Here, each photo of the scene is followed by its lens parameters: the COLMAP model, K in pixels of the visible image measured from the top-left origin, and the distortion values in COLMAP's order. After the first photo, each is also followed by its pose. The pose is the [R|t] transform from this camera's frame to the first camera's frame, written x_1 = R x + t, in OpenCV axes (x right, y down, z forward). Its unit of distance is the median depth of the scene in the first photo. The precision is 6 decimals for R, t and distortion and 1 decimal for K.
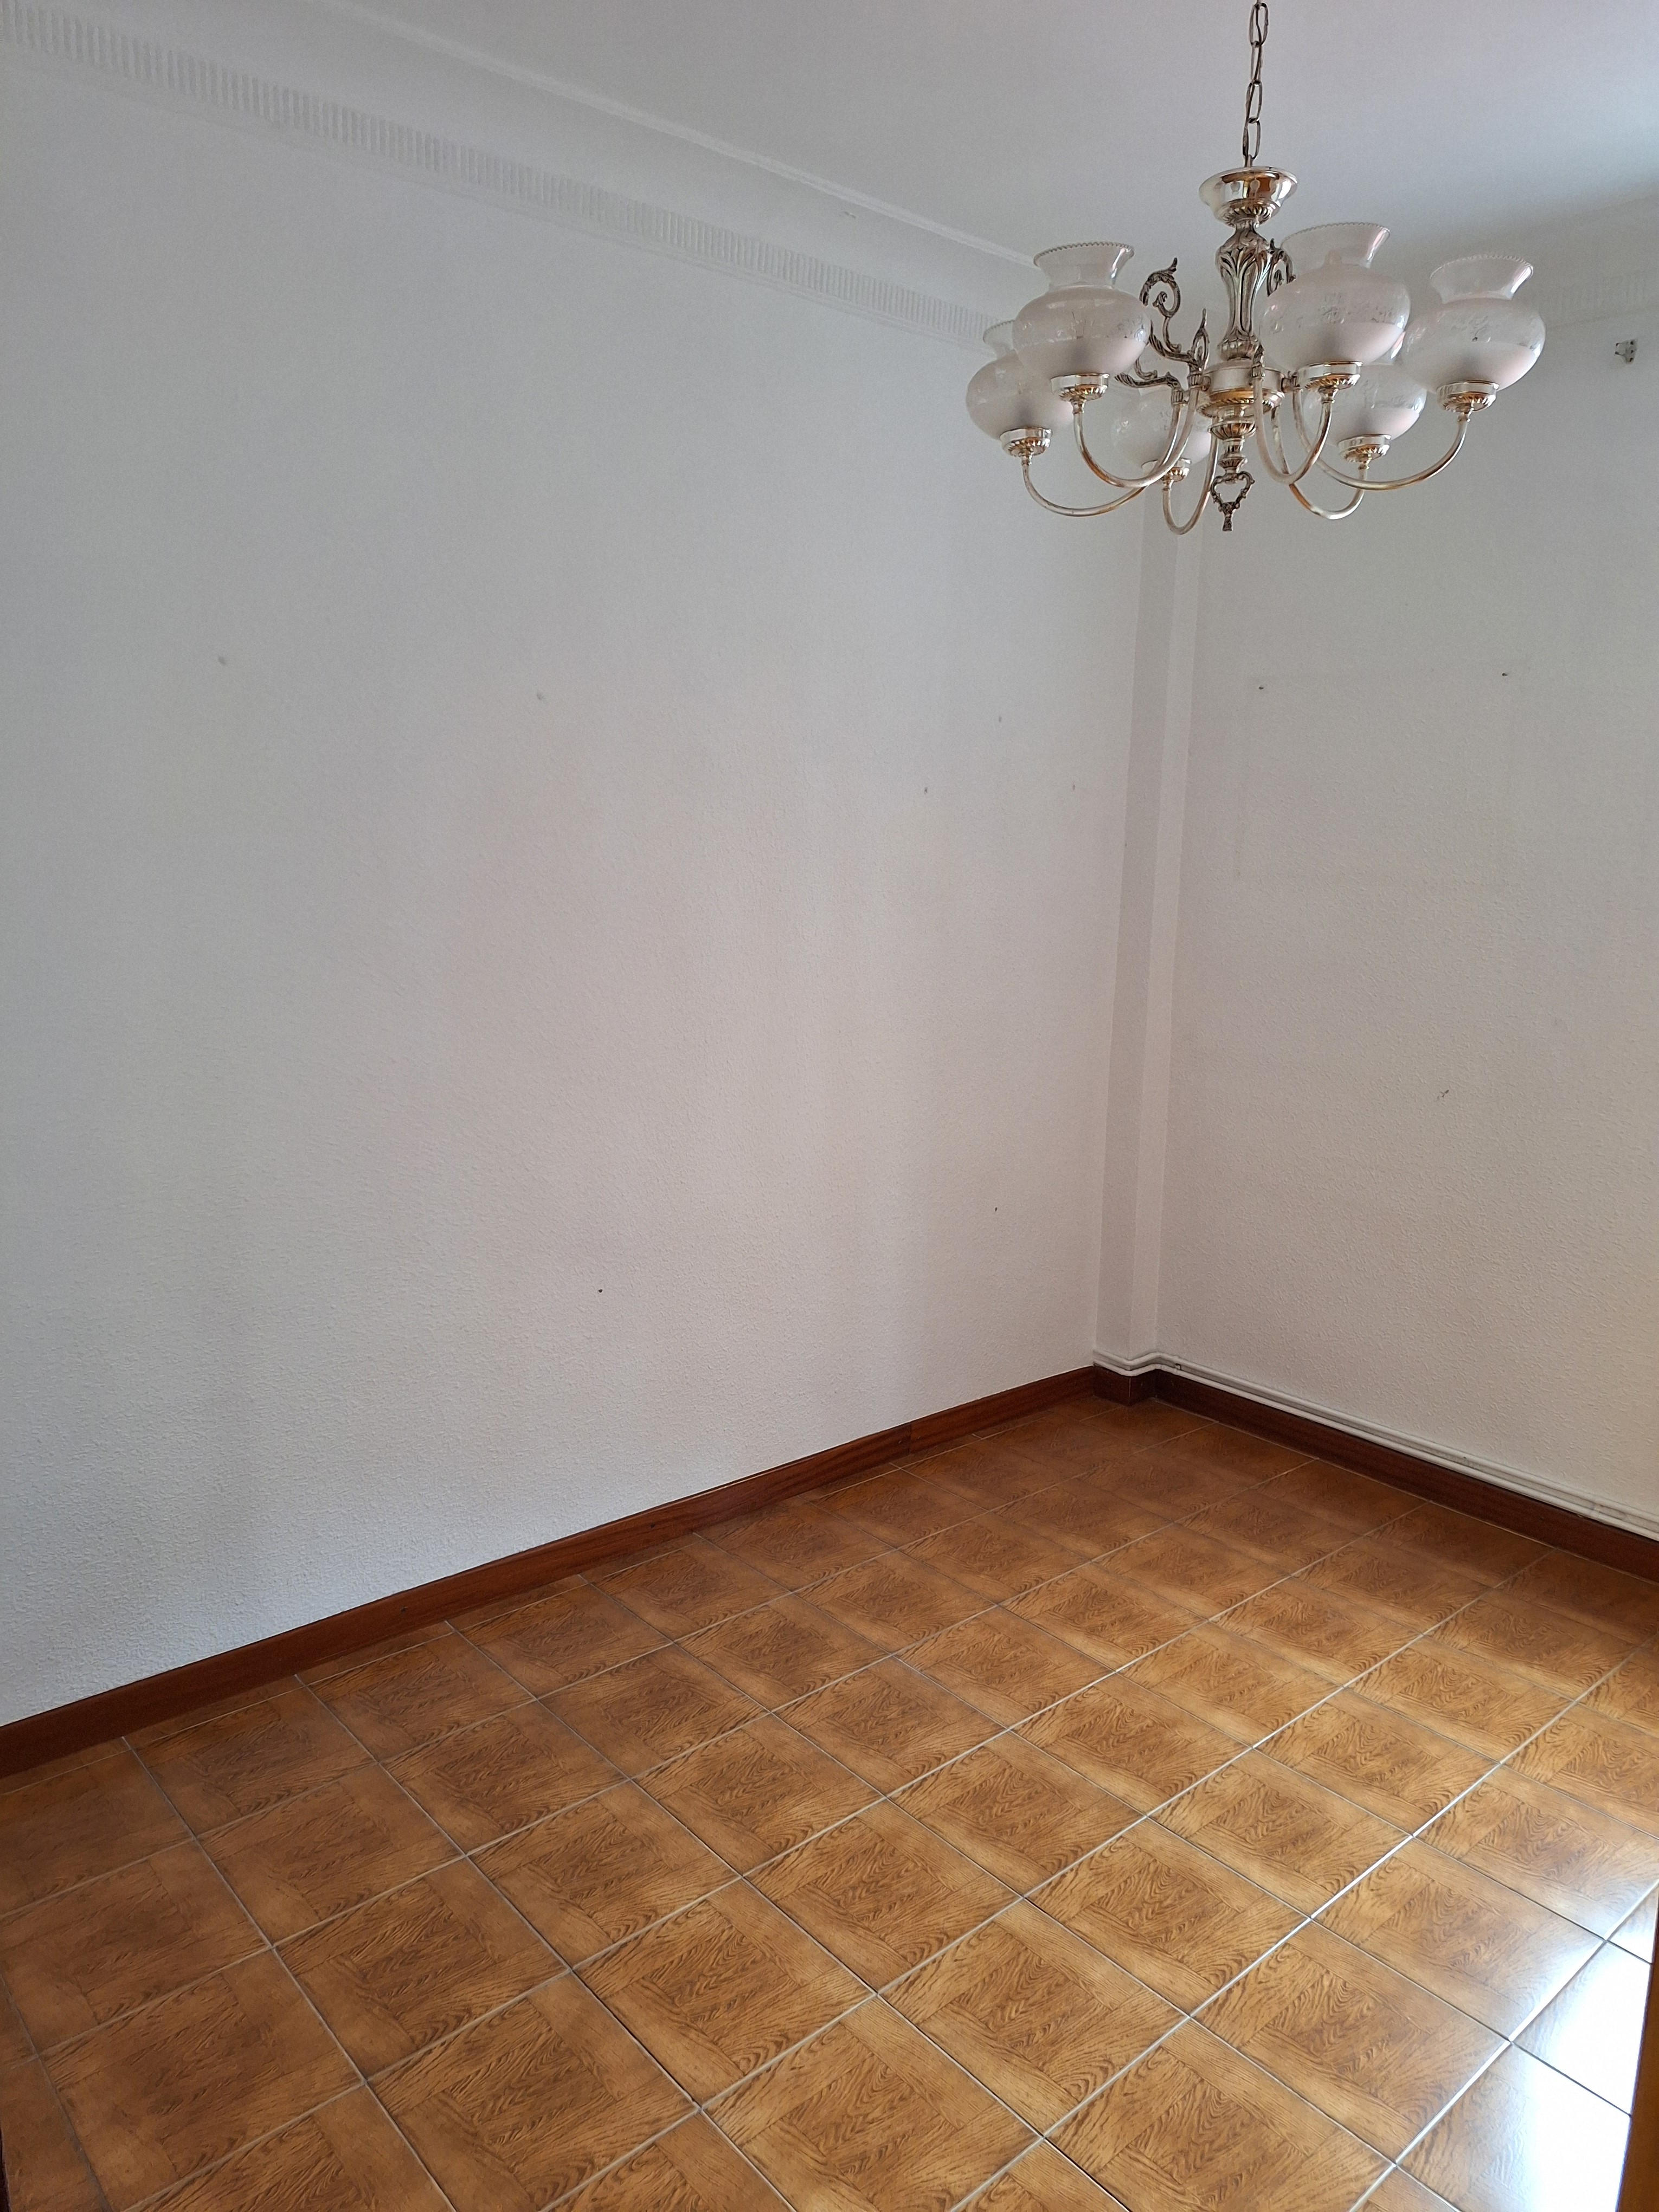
lens RADIAL K [[1530.1, 0, 832.7], [0, 1530.1, 1151.1], [0, 0, 1]] dist [0.049825, -0.036325]
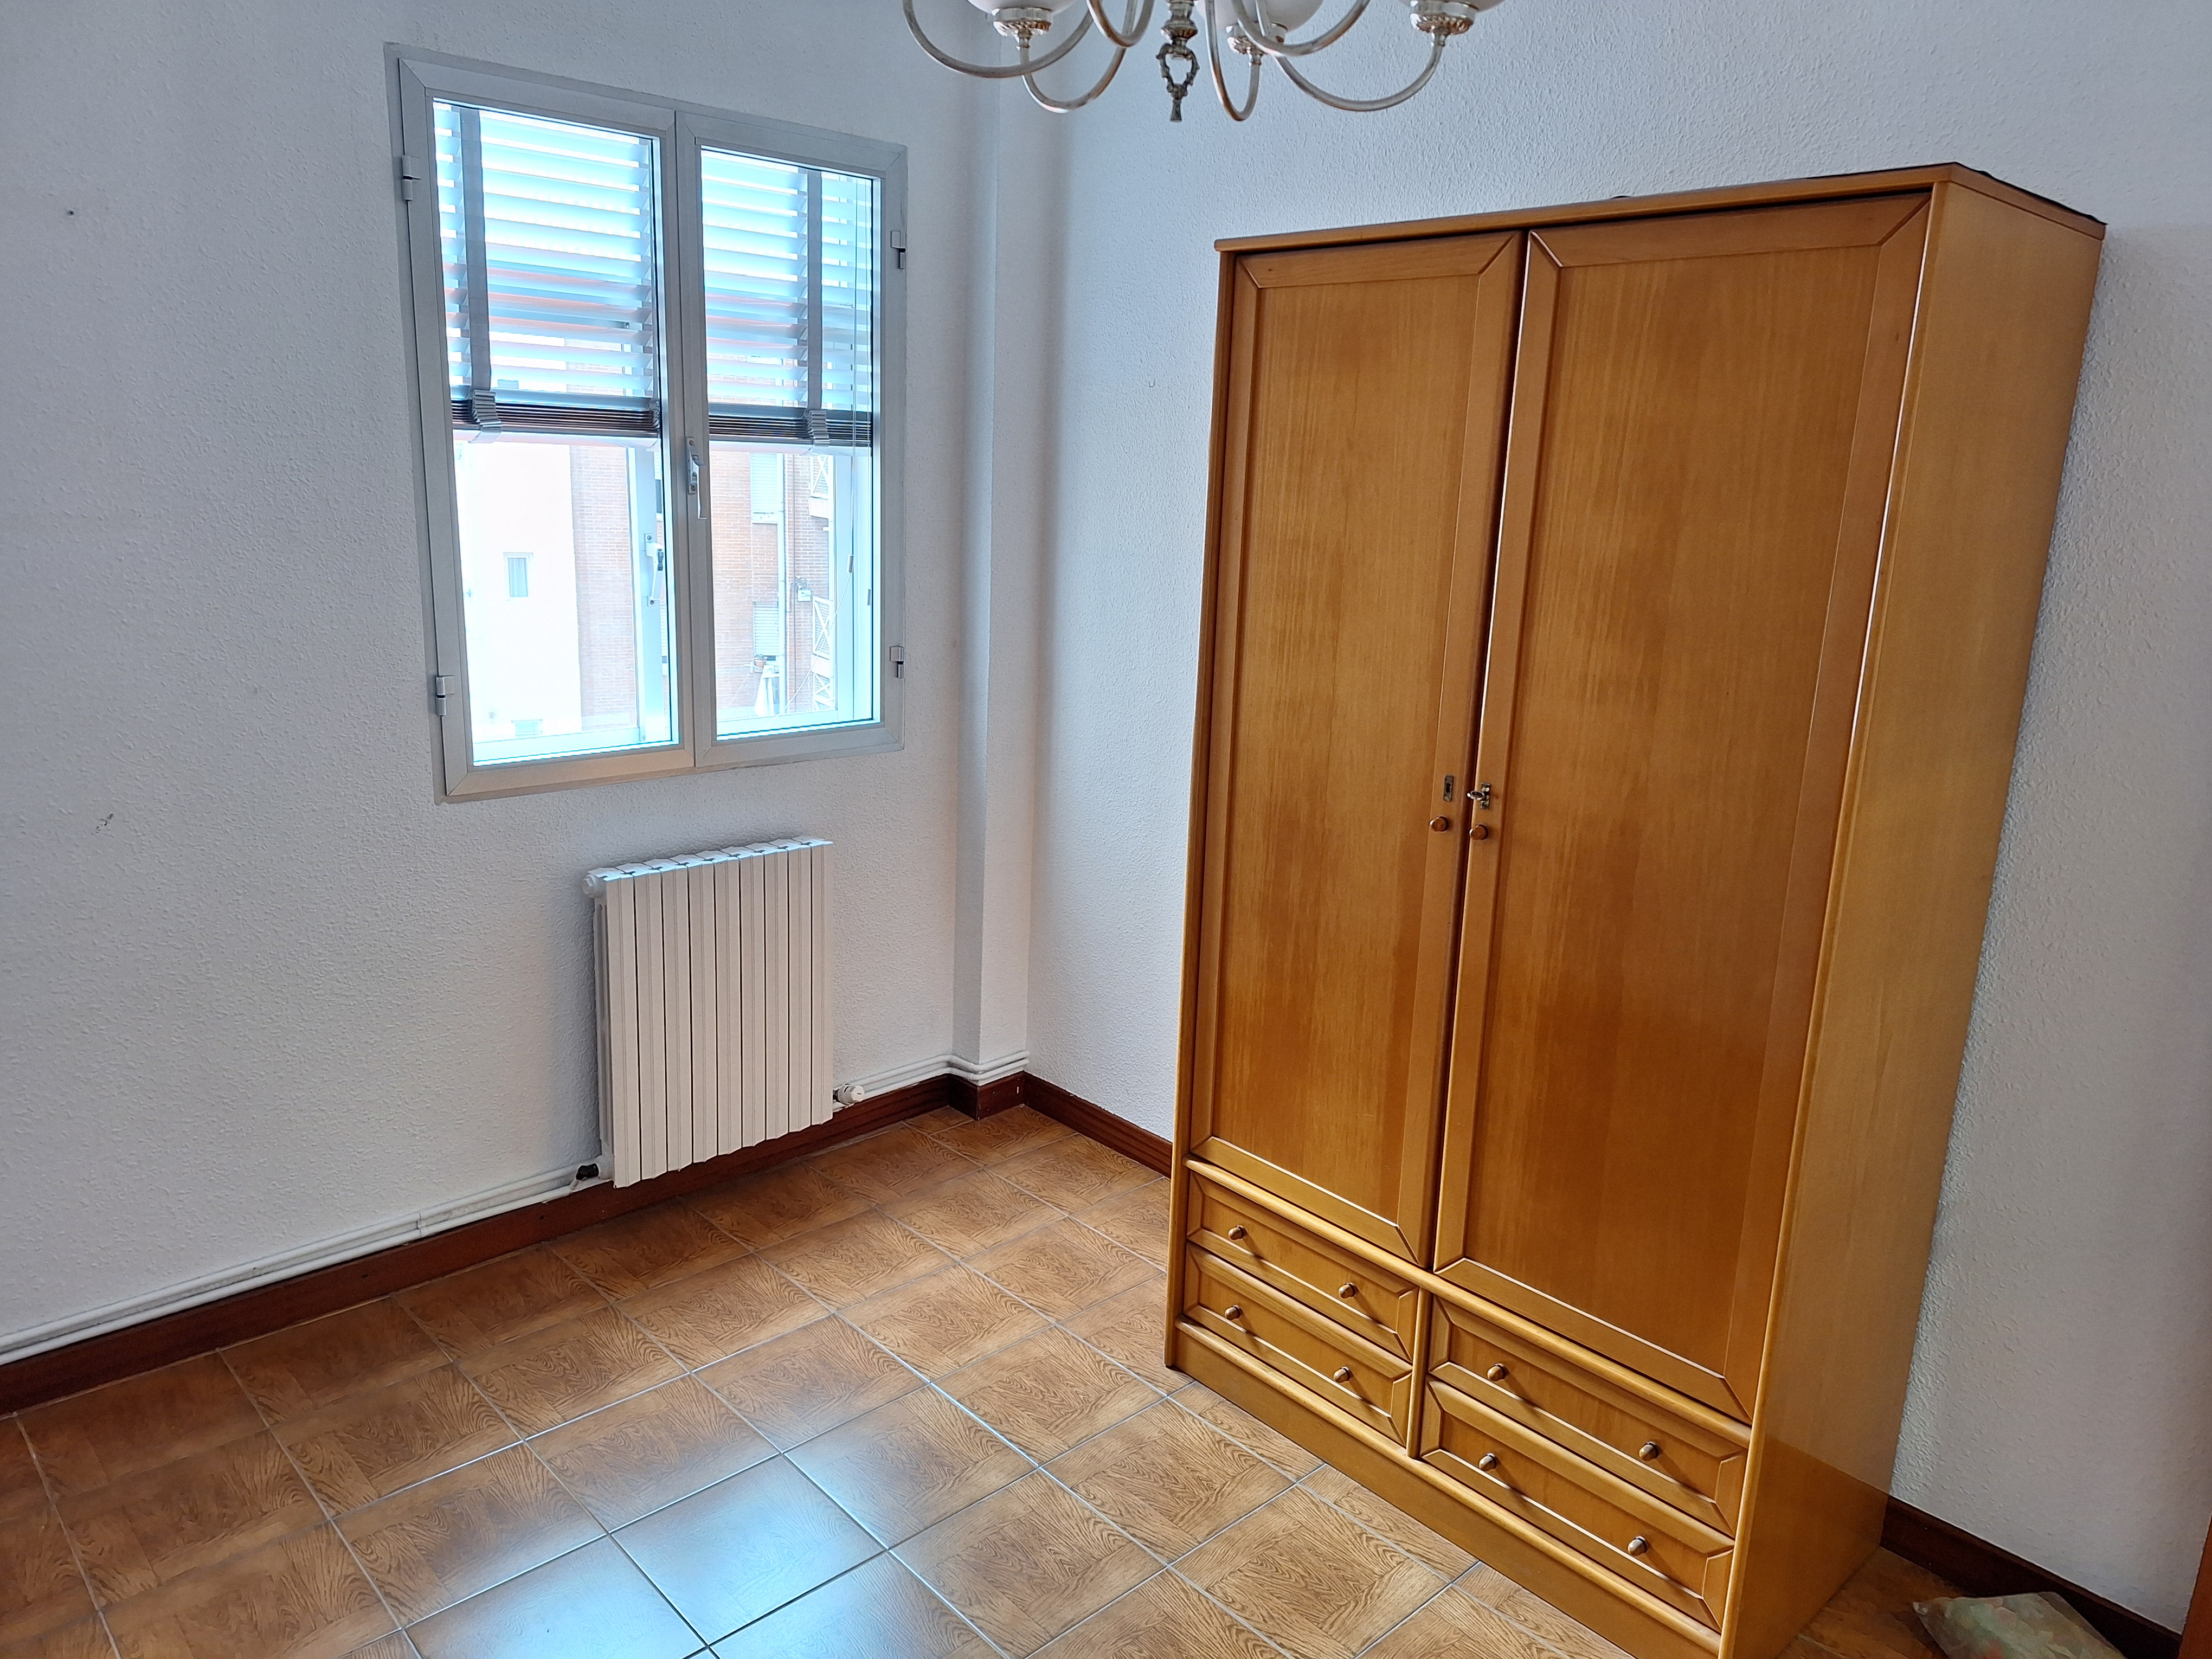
lens RADIAL K [[1530.1, 0, 1098.1], [0, 1530.1, 826.4], [0, 0, 1]] dist [0.049825, -0.036325]
pose [[-0.013024, -0.258817, 0.965839, -0.521103], [0.187598, 0.948136, 0.256603, -0.237773], [-0.982159, 0.184532, 0.036205, 0.945053]]
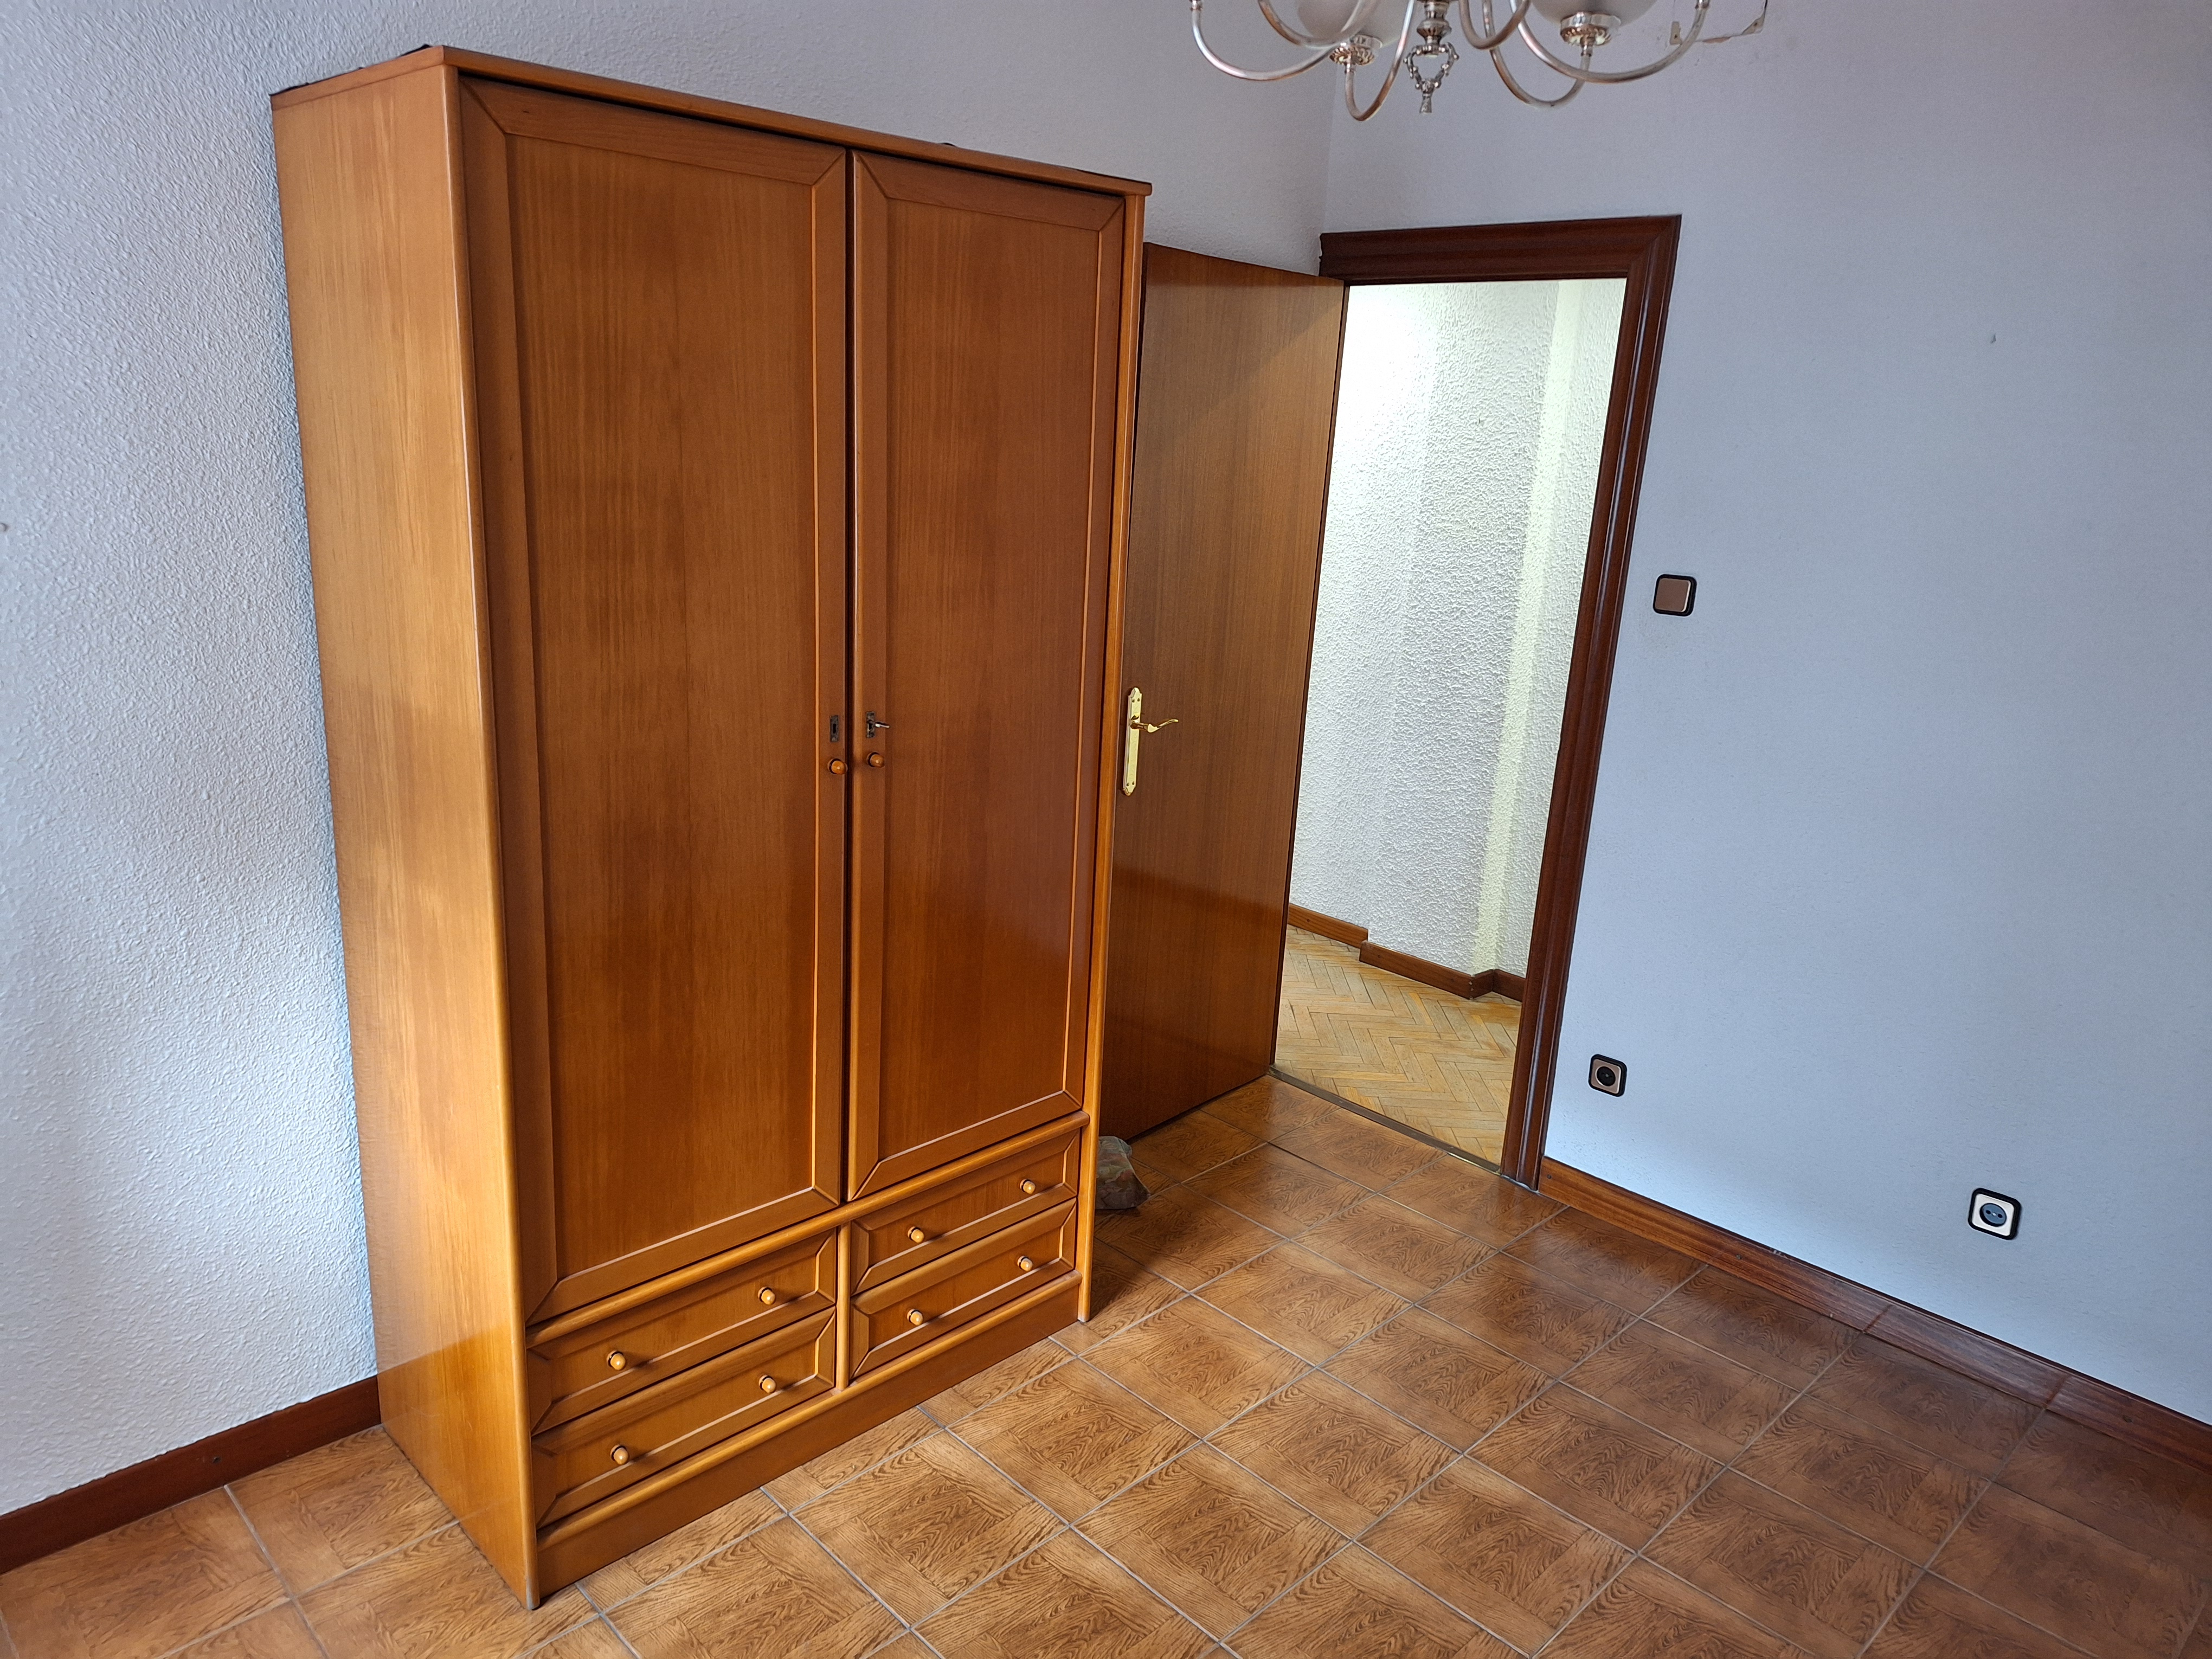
lens RADIAL K [[1530.1, 0, 1098.1], [0, 1530.1, 826.4], [0, 0, 1]] dist [0.049825, -0.036325]
pose [[-0.996010, -0.057477, -0.068264, 0.427556], [-0.082863, 0.879617, 0.468409, -0.389451], [0.033123, 0.472197, -0.880871, 1.709964]]
